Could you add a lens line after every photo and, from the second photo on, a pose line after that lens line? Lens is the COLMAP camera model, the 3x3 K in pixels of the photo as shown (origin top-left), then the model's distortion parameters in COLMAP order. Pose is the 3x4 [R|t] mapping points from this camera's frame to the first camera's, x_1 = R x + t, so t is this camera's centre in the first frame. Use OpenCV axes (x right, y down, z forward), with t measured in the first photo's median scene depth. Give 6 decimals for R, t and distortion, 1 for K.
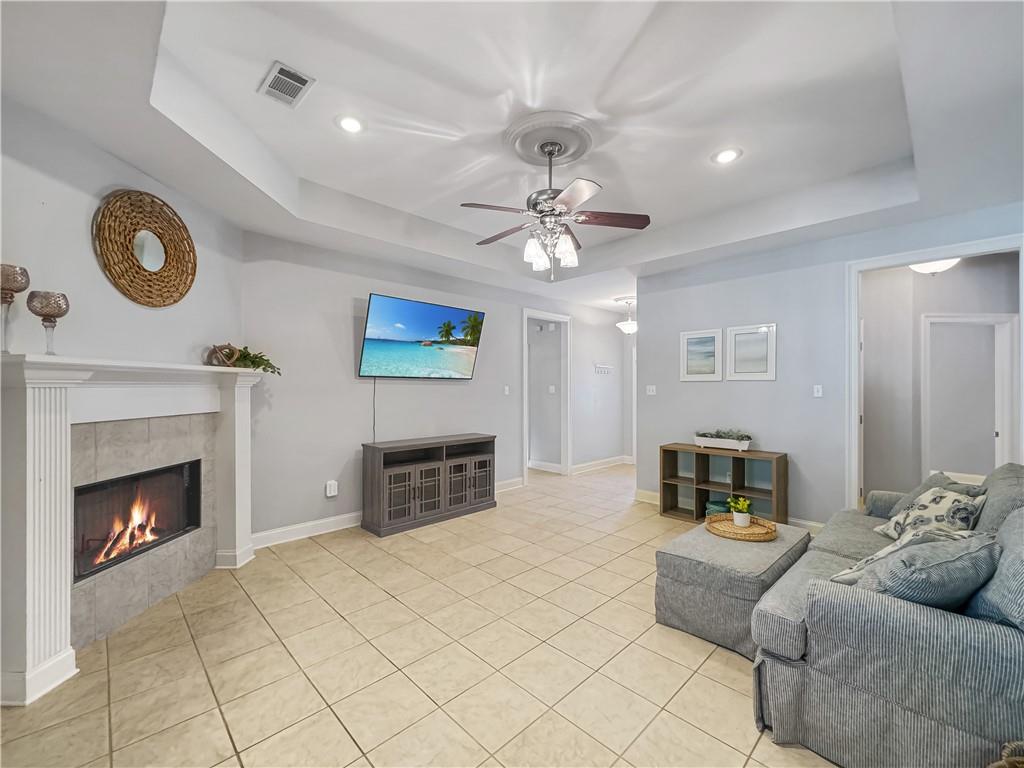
lens RADIAL K [[411.7, 0, 509.6], [0, 411.7, 386.5], [0, 0, 1]] dist [-0.009609, -0.000620]
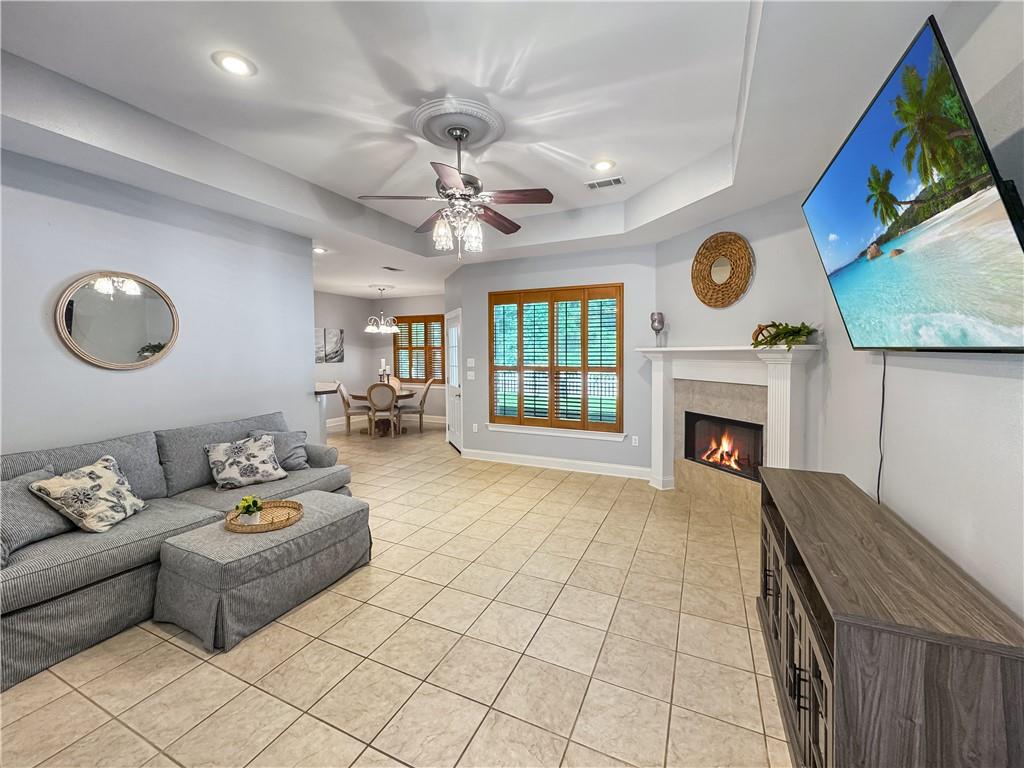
lens RADIAL K [[411.7, 0, 511.1], [0, 411.7, 355.7], [0, 0, 1]] dist [-0.009609, -0.000620]
pose [[-0.929277, 0.015613, -0.369053, 0.395101], [0.013023, 0.999870, 0.009509, -0.042611], [0.369154, 0.004030, -0.929360, 2.166277]]
